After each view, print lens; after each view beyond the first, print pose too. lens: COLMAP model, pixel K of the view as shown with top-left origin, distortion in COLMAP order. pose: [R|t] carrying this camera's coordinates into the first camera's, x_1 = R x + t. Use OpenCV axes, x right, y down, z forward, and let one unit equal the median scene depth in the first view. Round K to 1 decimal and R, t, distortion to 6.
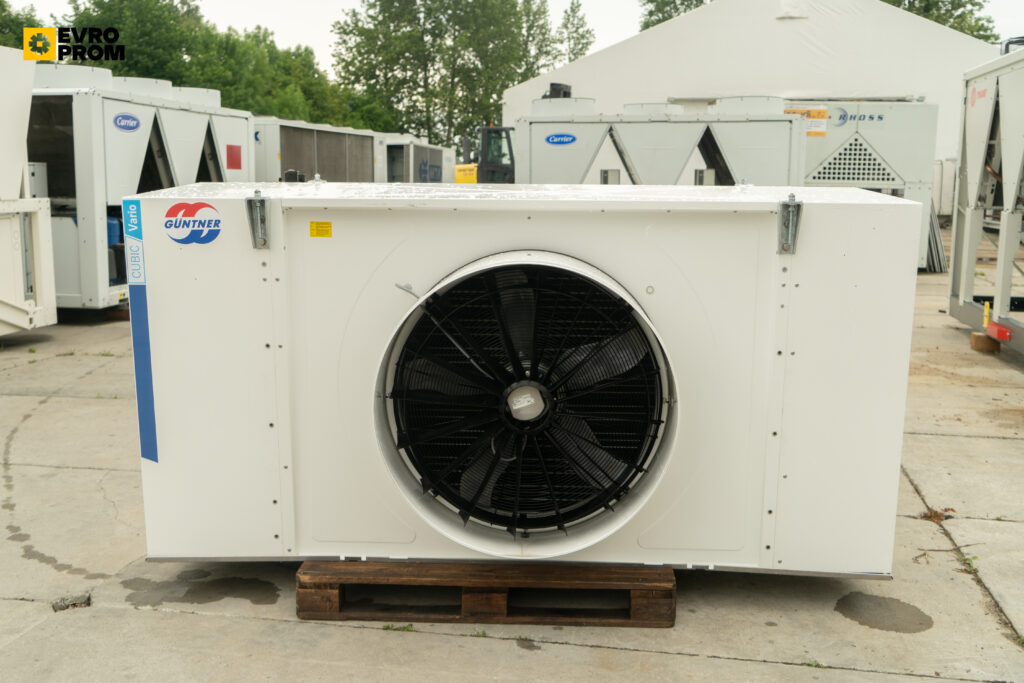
lens RADIAL K [[1037.2, 0, 512.0], [0, 1037.2, 341.5], [0, 0, 1]] dist [-0.012647, 0.009764]
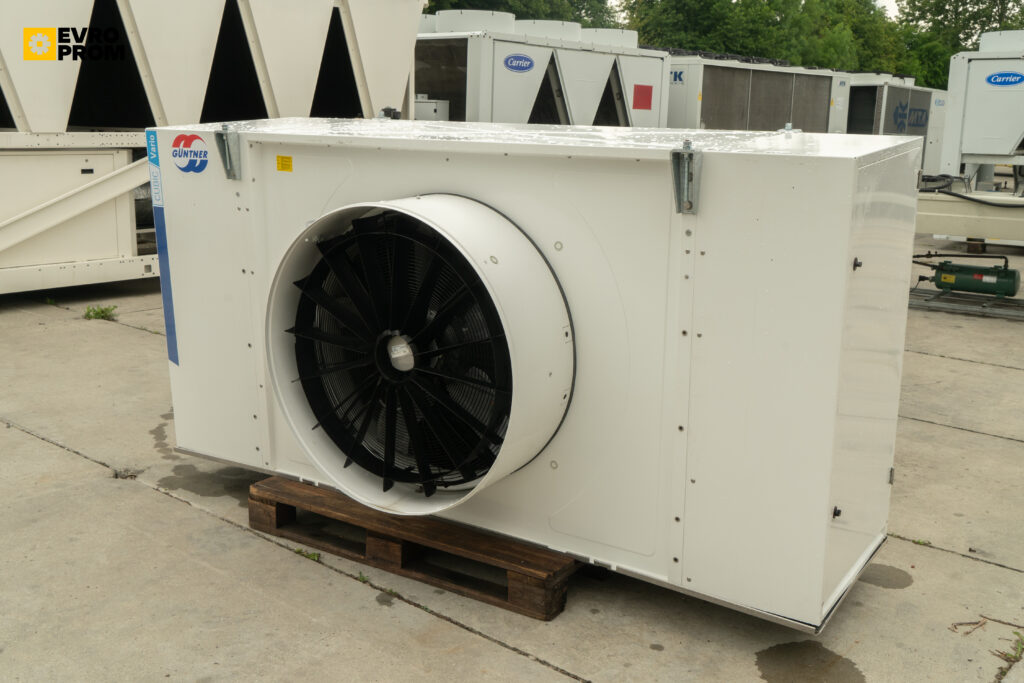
lens RADIAL K [[1033.4, 0, 512.0], [0, 1033.4, 341.5], [0, 0, 1]] dist [-0.012944, 0.025841]
pose [[0.865504, 0.120996, -0.486068, 0.512552], [-0.094273, 0.992393, 0.079171, -0.032902], [0.491950, -0.022699, 0.870327, 0.198131]]
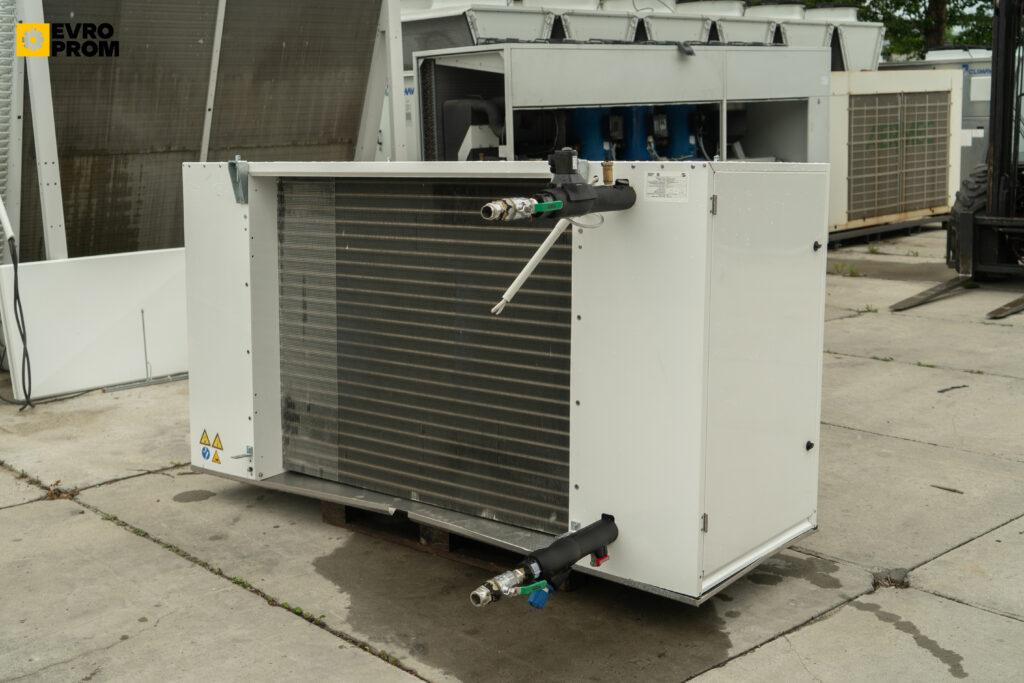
lens RADIAL K [[1250.6, 0, 507.4], [0, 1250.6, 339.7], [0, 0, 1]] dist [0.023290, -0.044648]
pose [[-0.785831, -0.092633, 0.611465, -0.849231], [0.123664, 0.945214, 0.302122, -0.367660], [-0.605952, 0.313033, -0.731323, 2.030489]]
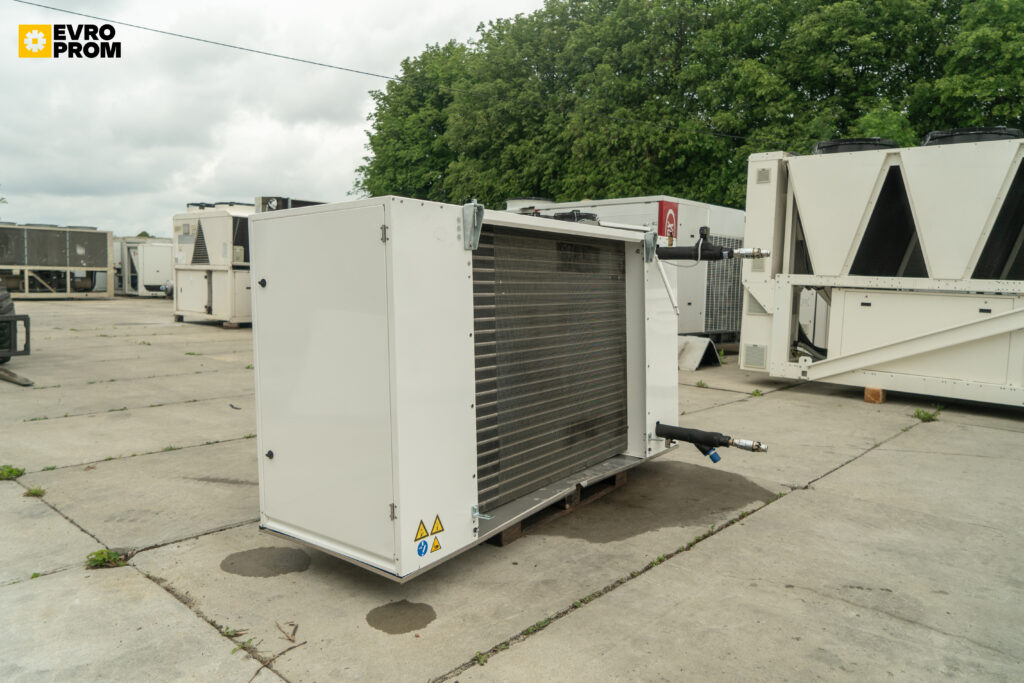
lens RADIAL K [[725.8, 0, 512.0], [0, 725.8, 341.5], [0, 0, 1]] dist [-0.040286, 0.002122]
pose [[-0.522273, 0.058002, -0.850803, 0.892159], [-0.162656, 0.972592, 0.166153, -0.164010], [0.837122, 0.225166, -0.498524, 1.580774]]
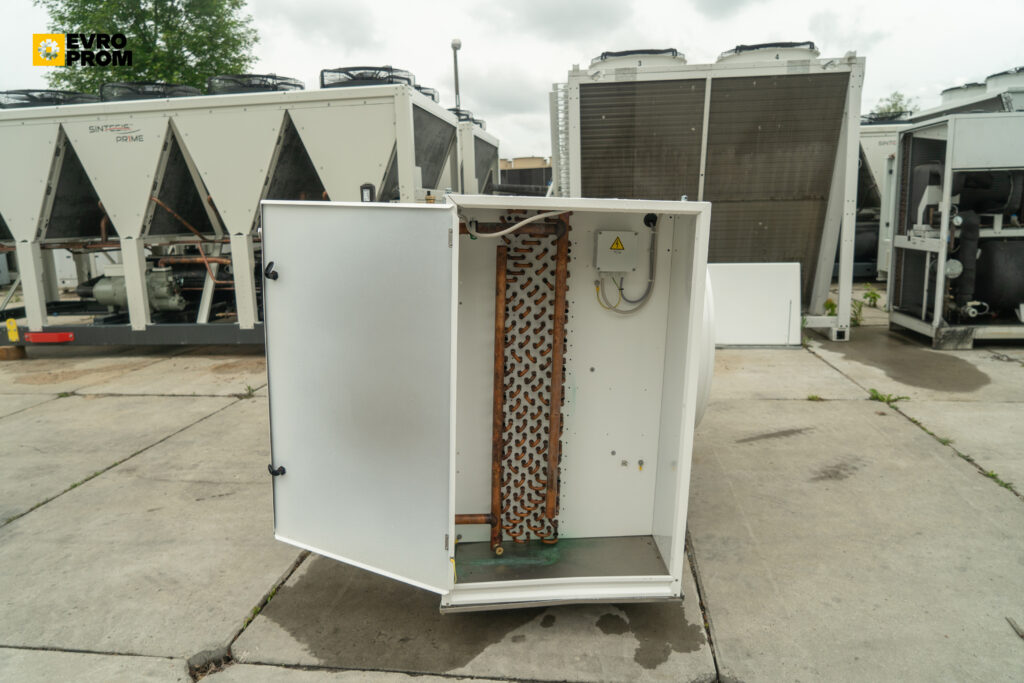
lens RADIAL K [[700.4, 0, 512.0], [0, 700.4, 341.5], [0, 0, 1]] dist [-0.043278, 0.033293]
pose [[-0.043524, -0.192002, 0.980429, -0.921495], [0.185249, 0.962790, 0.196772, -0.163680], [-0.981727, 0.190187, -0.006336, 1.122133]]
